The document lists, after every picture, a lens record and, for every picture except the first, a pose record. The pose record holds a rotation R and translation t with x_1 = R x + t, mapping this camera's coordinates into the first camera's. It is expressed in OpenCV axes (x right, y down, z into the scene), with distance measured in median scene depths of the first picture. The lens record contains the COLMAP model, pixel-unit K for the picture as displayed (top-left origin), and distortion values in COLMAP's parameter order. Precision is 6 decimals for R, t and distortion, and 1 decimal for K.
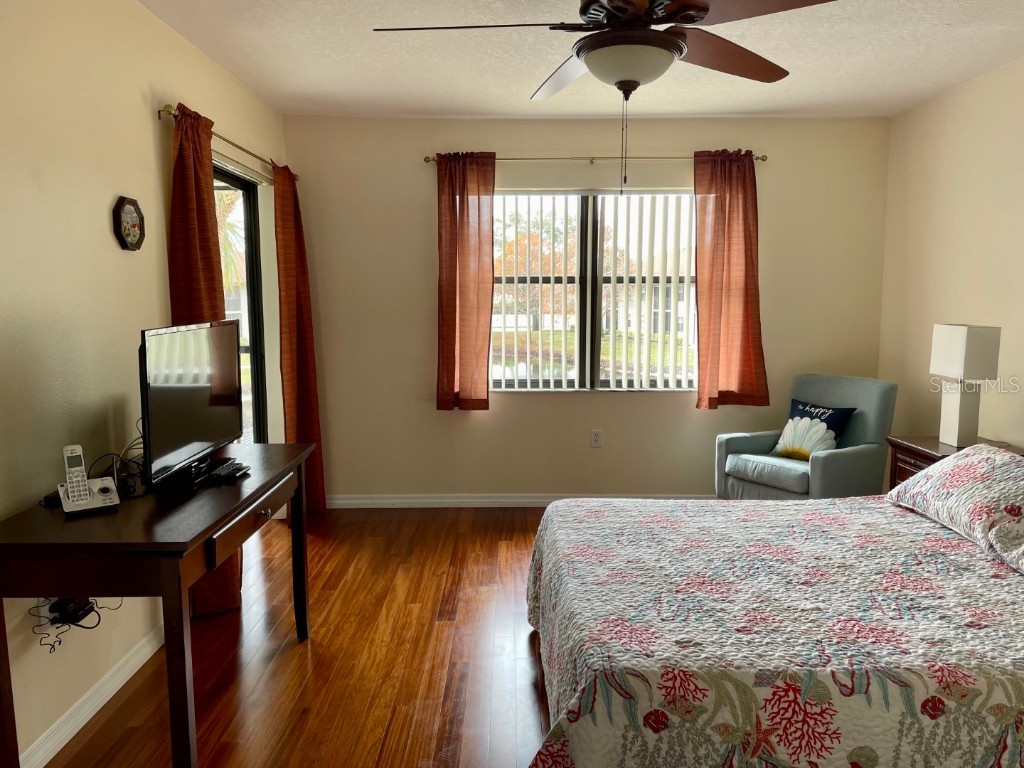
lens RADIAL K [[773.0, 0, 516.0], [0, 773.0, 389.1], [0, 0, 1]] dist [0.090916, -0.117672]
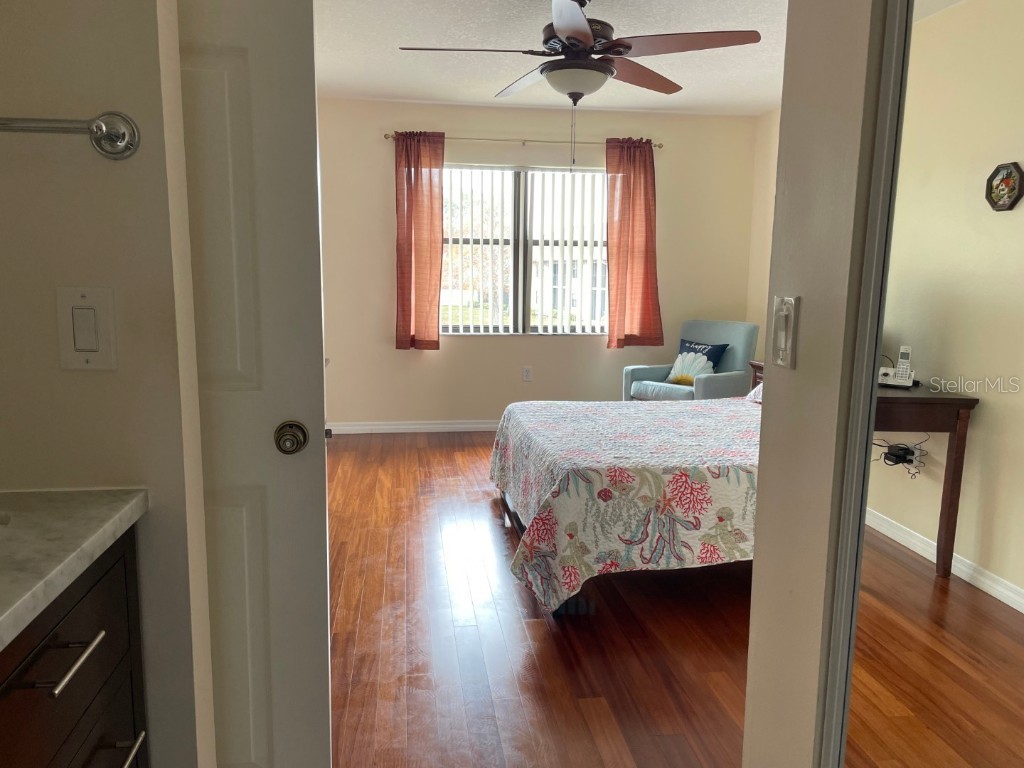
lens RADIAL K [[773.0, 0, 515.2], [0, 773.0, 392.3], [0, 0, 1]] dist [0.090916, -0.117672]
pose [[0.990935, -0.007880, 0.134109, -0.083092], [0.003424, 0.999435, 0.033423, 0.055198], [-0.134297, -0.032661, 0.990403, -0.215125]]
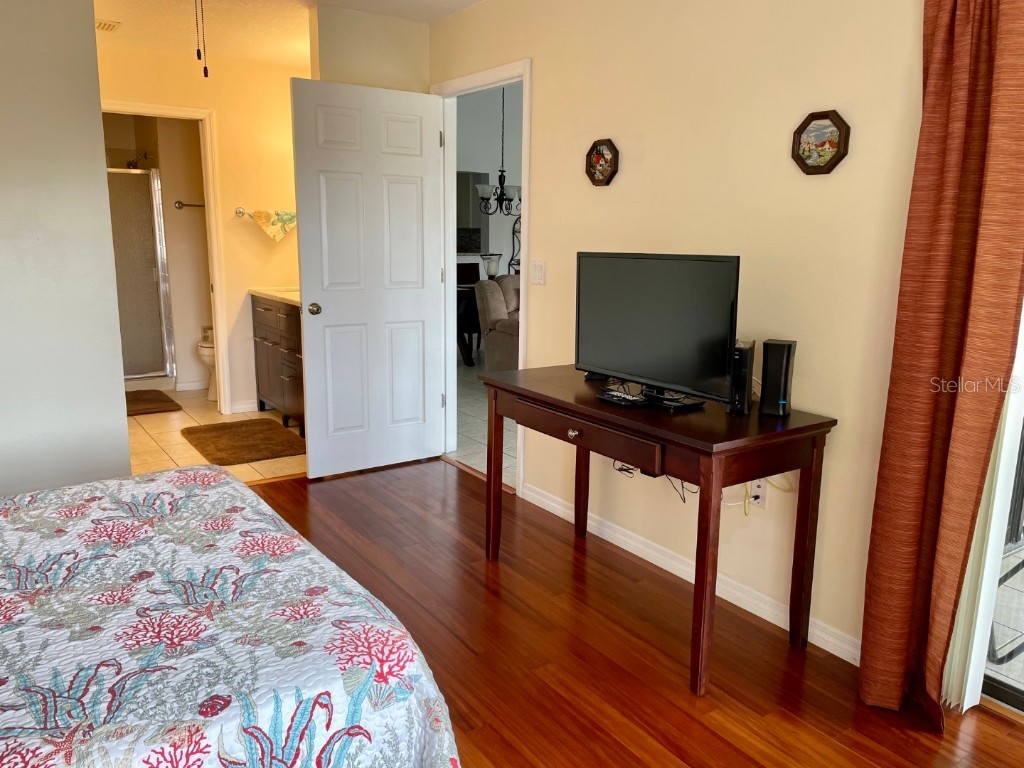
lens RADIAL K [[773.0, 0, 518.6], [0, 773.0, 380.6], [0, 0, 1]] dist [0.090916, -0.117672]
pose [[-0.826091, 0.097496, -0.555039, 0.169602], [-0.083536, 0.952853, 0.291706, -0.111221], [0.557311, 0.287341, -0.778999, 0.937079]]
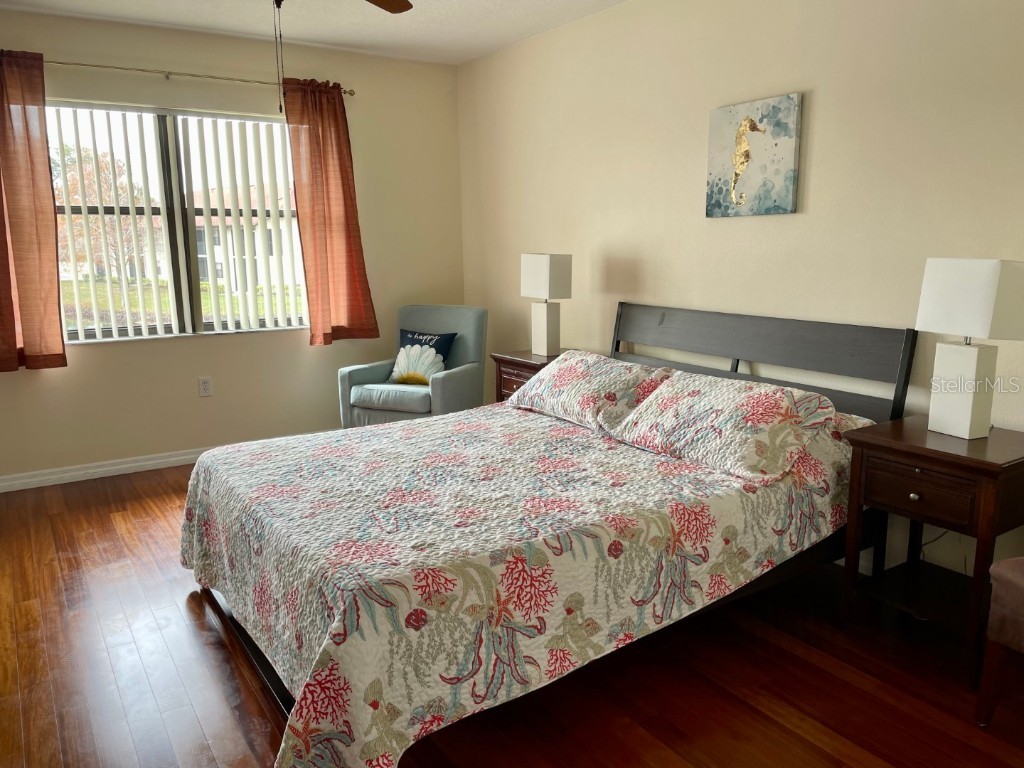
lens RADIAL K [[773.0, 0, 515.6], [0, 773.0, 387.8], [0, 0, 1]] dist [0.090916, -0.117672]
pose [[0.839957, -0.108108, 0.531776, -0.085944], [0.072258, 0.993510, 0.087843, 0.010699], [-0.537821, -0.035359, 0.842317, 0.018931]]
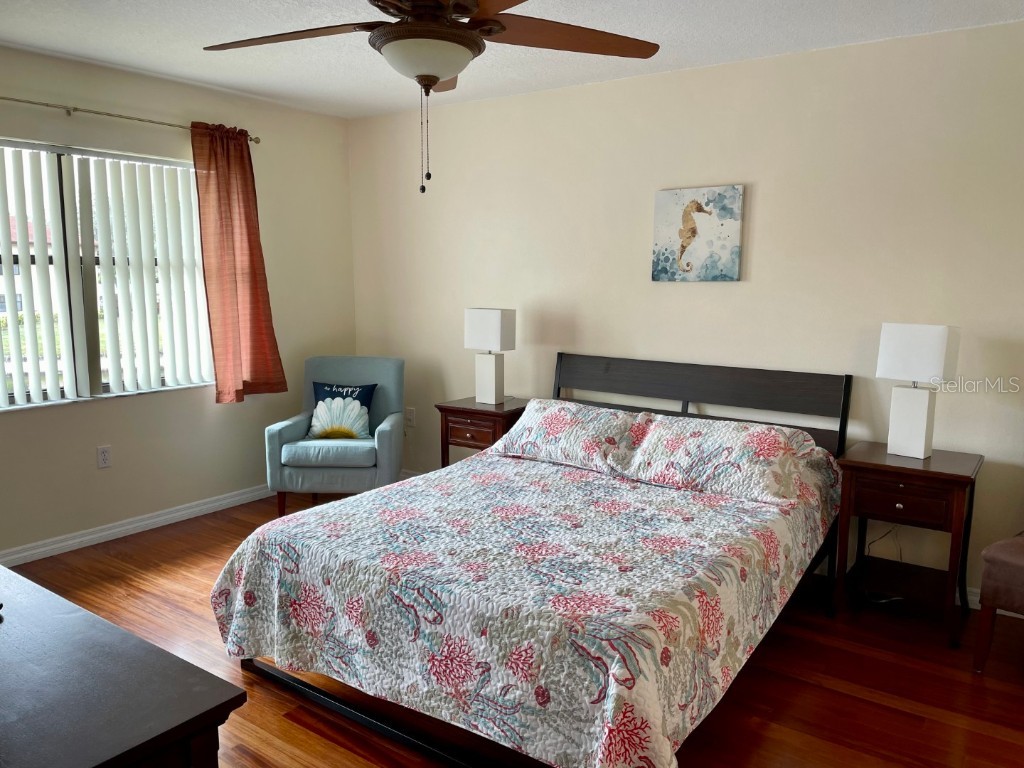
lens RADIAL K [[773.0, 0, 516.0], [0, 773.0, 384.5], [0, 0, 1]] dist [0.090916, -0.117672]
pose [[0.585723, -0.112100, 0.802722, -0.316157], [0.089671, 0.993272, 0.073280, -0.035351], [-0.805536, 0.029059, 0.591834, 0.170633]]
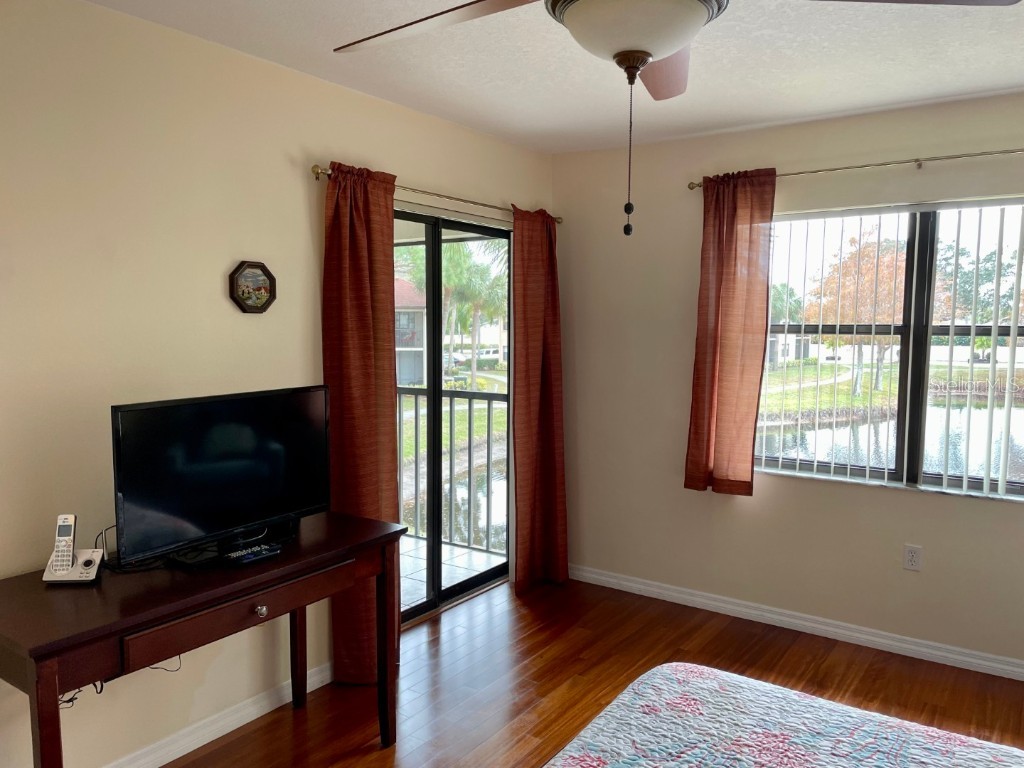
lens RADIAL K [[773.0, 0, 518.7], [0, 773.0, 389.1], [0, 0, 1]] dist [0.090916, -0.117672]
pose [[0.818037, 0.055135, -0.572517, 0.223910], [-0.074749, 0.997144, -0.010777, -0.056255], [0.570288, 0.051611, 0.819822, 0.225476]]
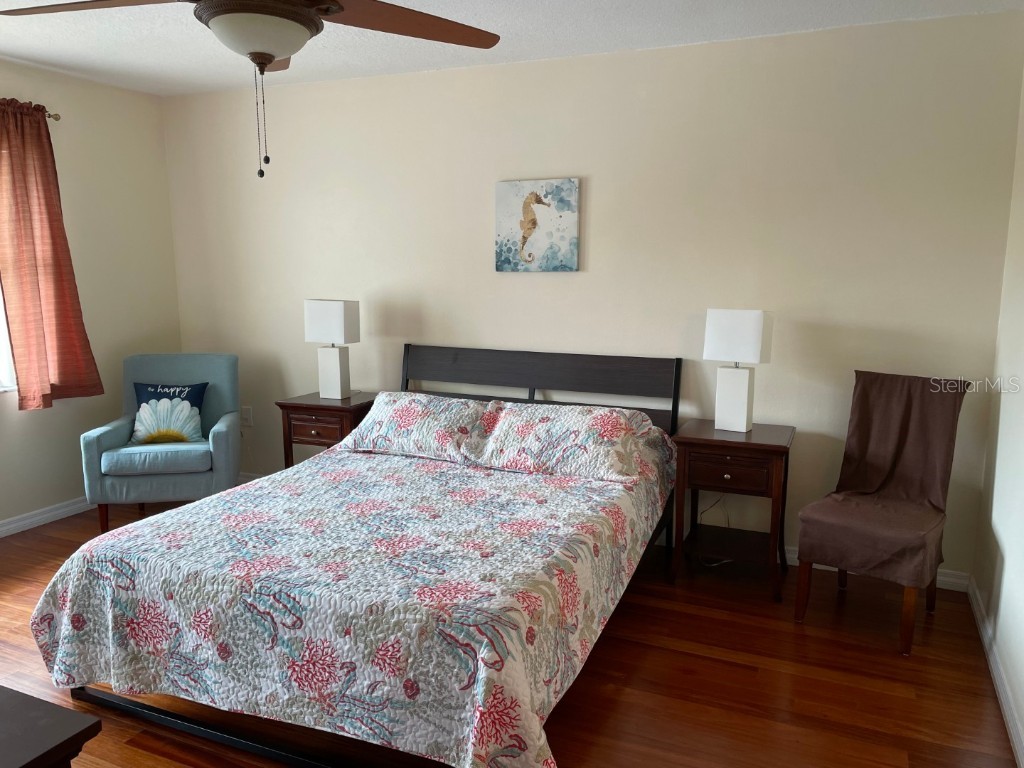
lens RADIAL K [[773.0, 0, 516.5], [0, 773.0, 389.0], [0, 0, 1]] dist [0.090916, -0.117672]
pose [[0.402399, -0.144374, 0.904008, -0.321931], [0.106362, 0.988172, 0.110471, -0.035636], [-0.909265, 0.051699, 0.412995, 0.180918]]
